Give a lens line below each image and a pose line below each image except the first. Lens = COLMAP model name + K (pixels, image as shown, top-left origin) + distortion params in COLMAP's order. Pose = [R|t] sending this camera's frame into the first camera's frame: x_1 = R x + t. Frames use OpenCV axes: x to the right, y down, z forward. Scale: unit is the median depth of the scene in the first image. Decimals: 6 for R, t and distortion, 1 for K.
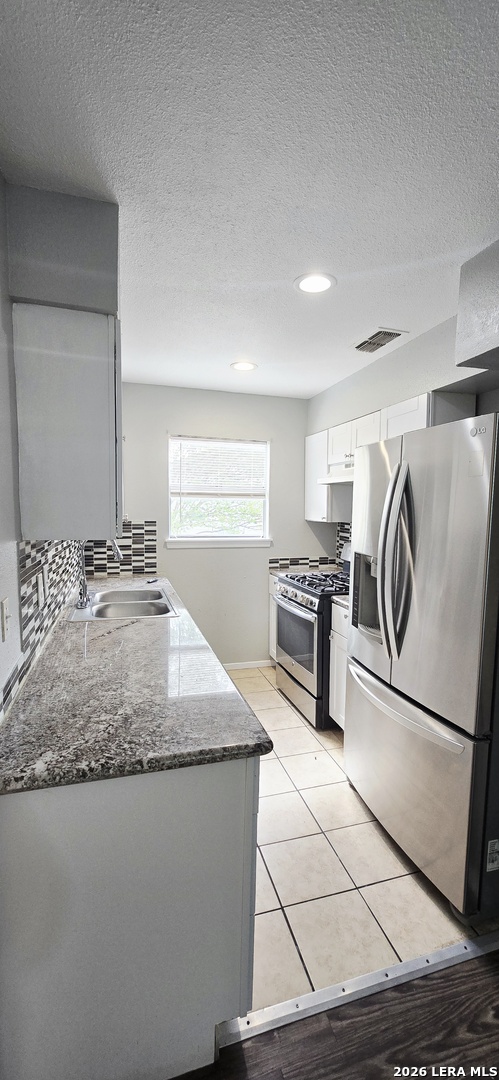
lens RADIAL K [[438.0, 0, 254.0], [0, 438.0, 548.4], [0, 0, 1]] dist [-0.007509, 0.001210]
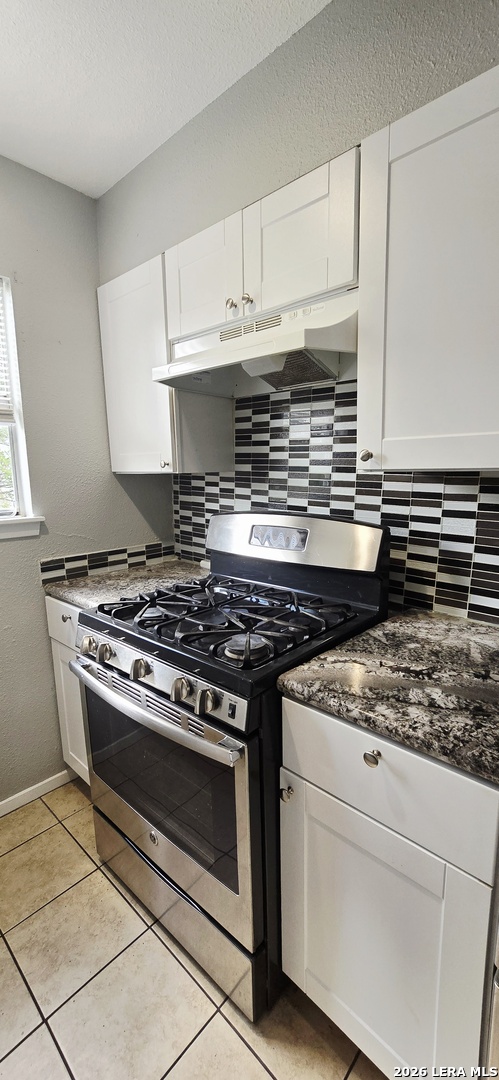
lens RADIAL K [[438.0, 0, 257.3], [0, 438.0, 549.2], [0, 0, 1]] dist [-0.007509, 0.001210]
pose [[0.855525, -0.110897, 0.505745, 0.000234], [0.069881, 0.992587, 0.099437, -0.018256], [-0.513023, -0.049729, 0.856933, 0.509416]]
